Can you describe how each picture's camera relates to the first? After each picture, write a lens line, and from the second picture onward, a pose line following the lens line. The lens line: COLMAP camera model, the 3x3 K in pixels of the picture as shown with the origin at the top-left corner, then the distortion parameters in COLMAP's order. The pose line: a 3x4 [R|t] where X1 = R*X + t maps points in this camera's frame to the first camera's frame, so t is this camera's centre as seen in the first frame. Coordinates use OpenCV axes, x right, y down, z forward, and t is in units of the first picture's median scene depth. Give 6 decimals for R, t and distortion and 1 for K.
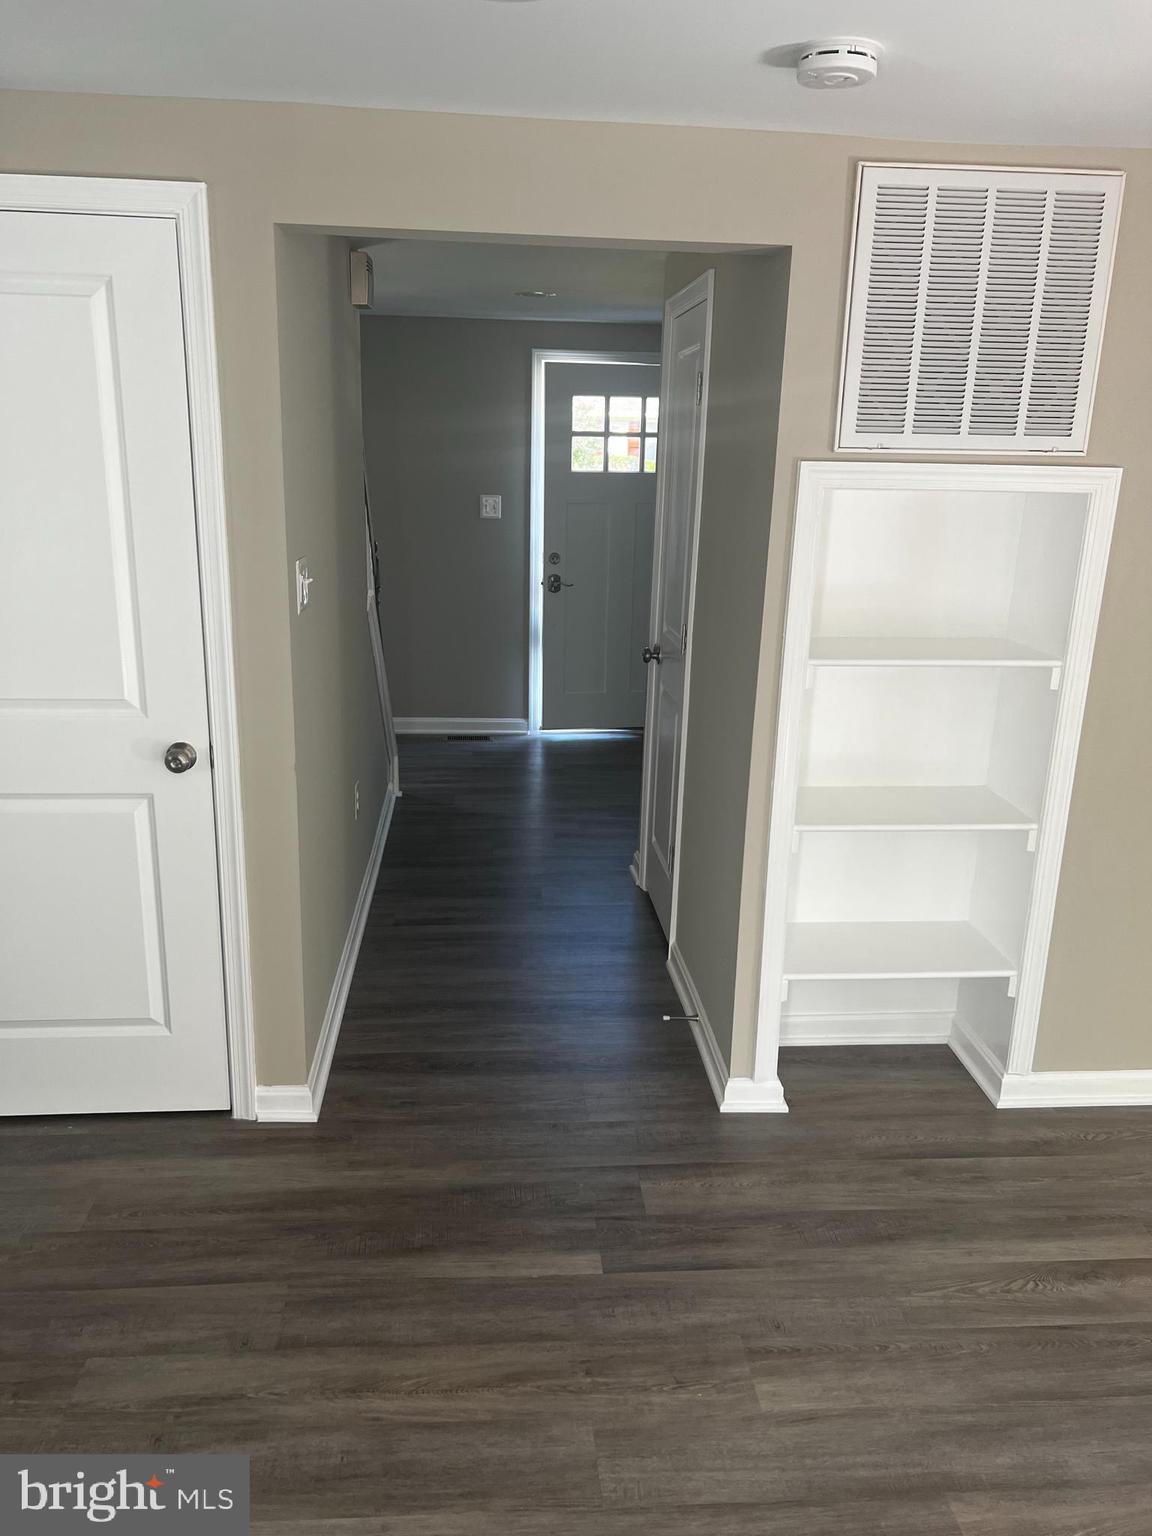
lens RADIAL K [[1162.3, 0, 575.8], [0, 1162.3, 772.6], [0, 0, 1]] dist [0.037289, -0.035692]
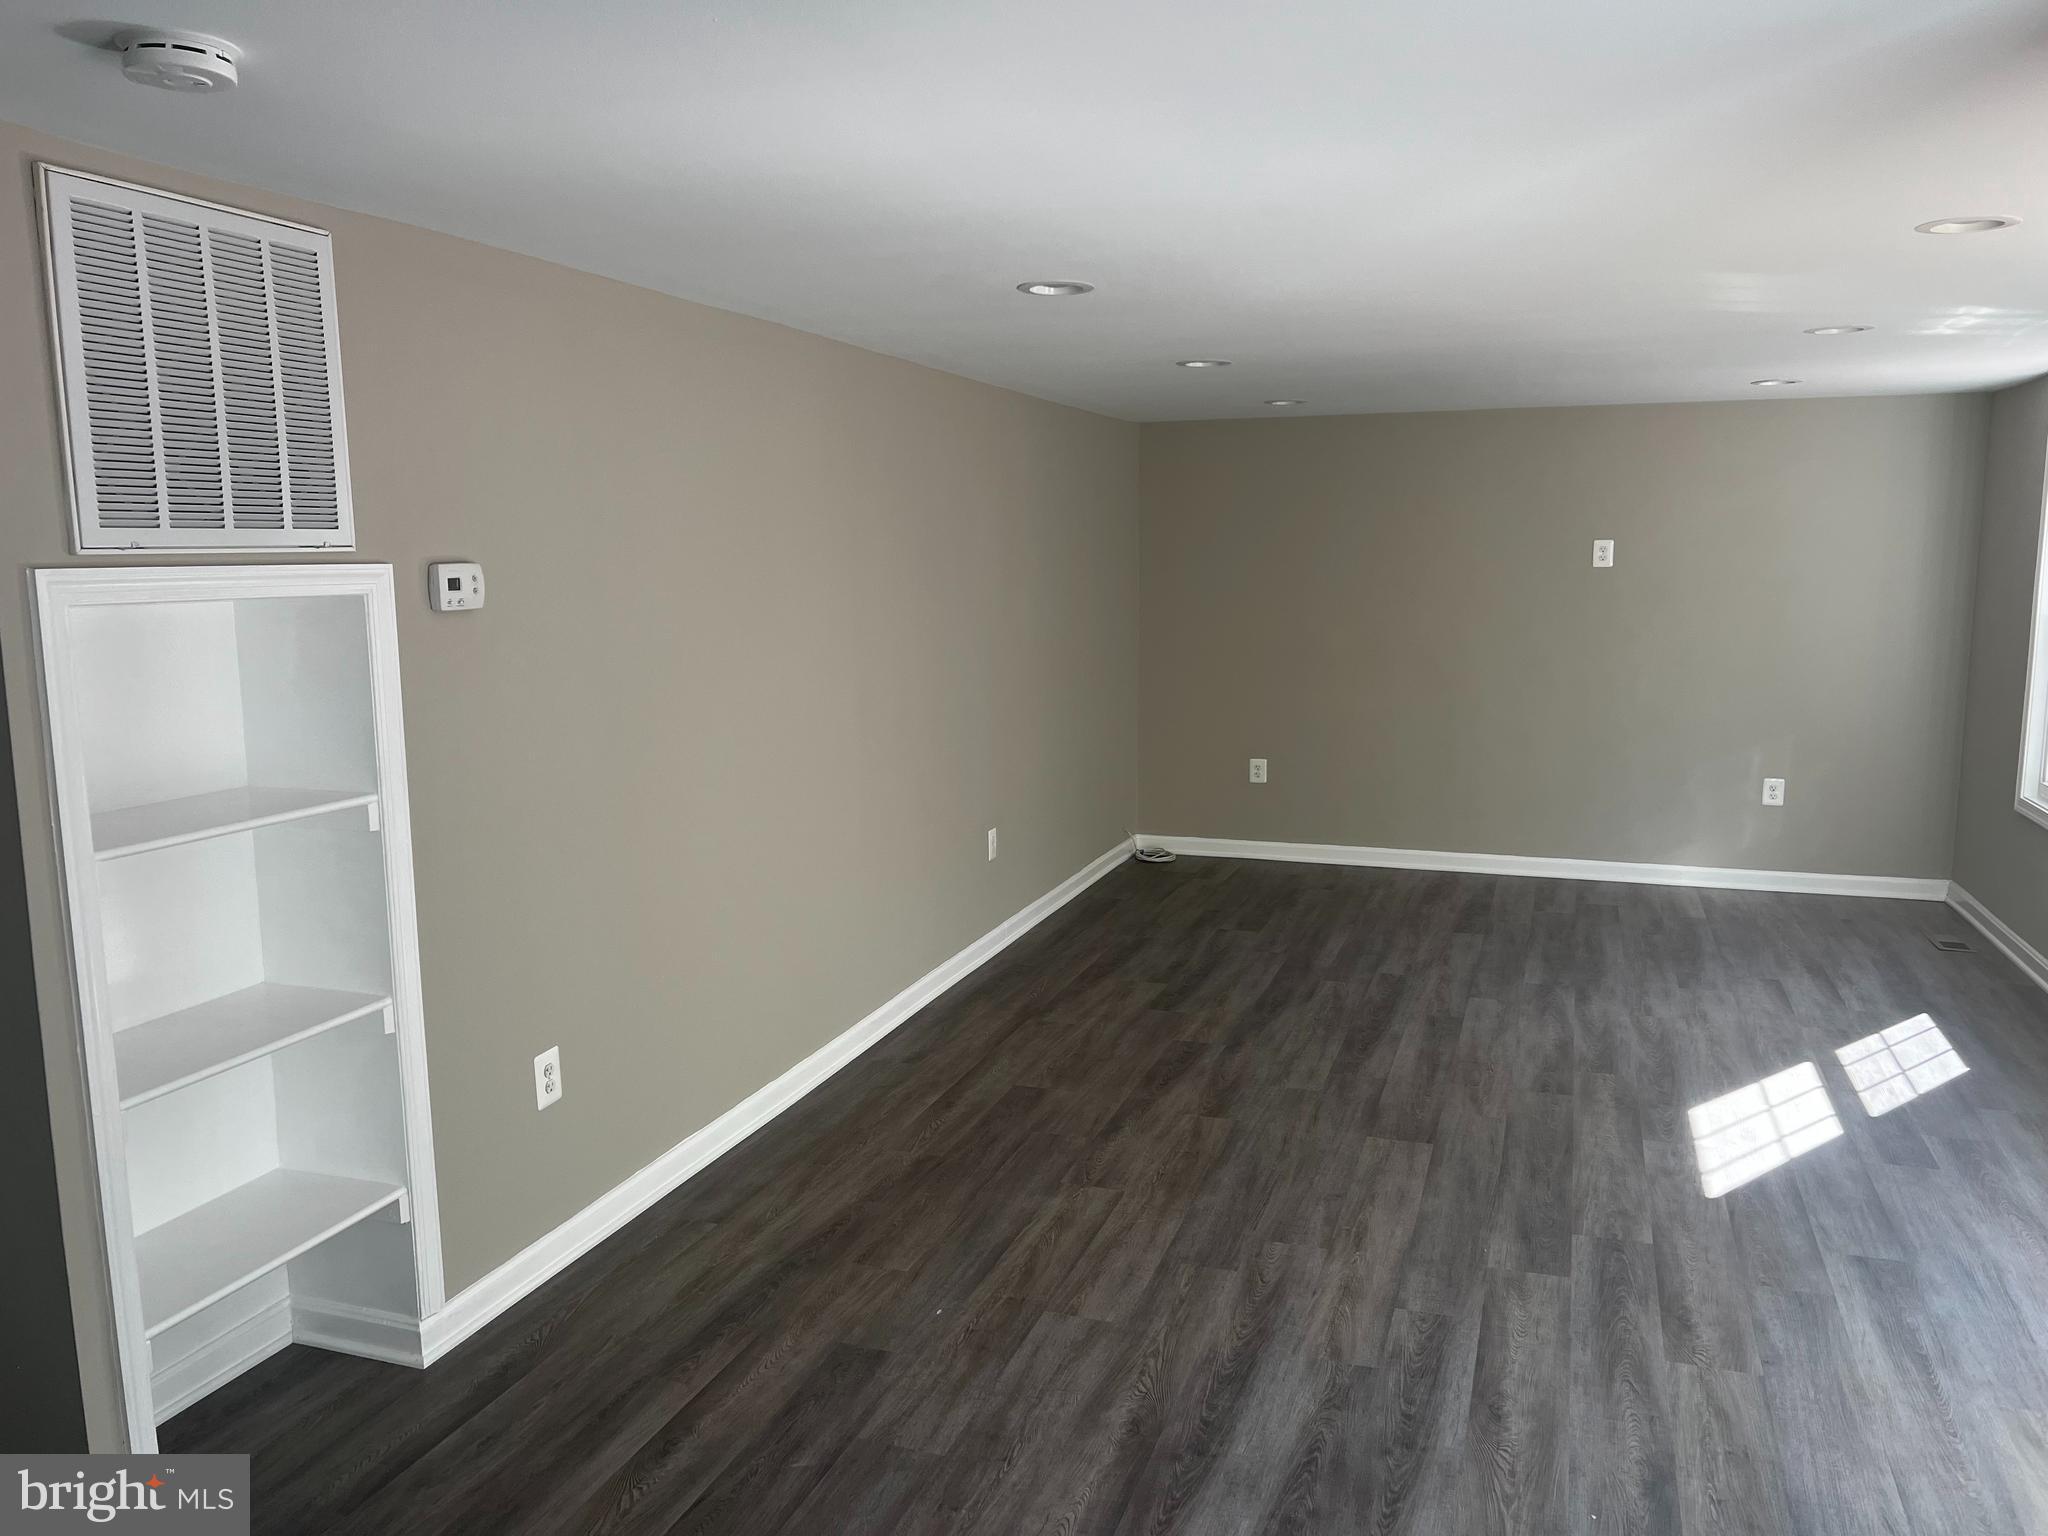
lens RADIAL K [[1549.8, 0, 1024.8], [0, 1549.8, 774.8], [0, 0, 1]] dist [0.037289, -0.035692]
pose [[0.409775, -0.160590, 0.897939, -0.404004], [0.268437, 0.962022, 0.049549, -0.043460], [-0.871795, 0.220736, 0.437321, 0.129629]]
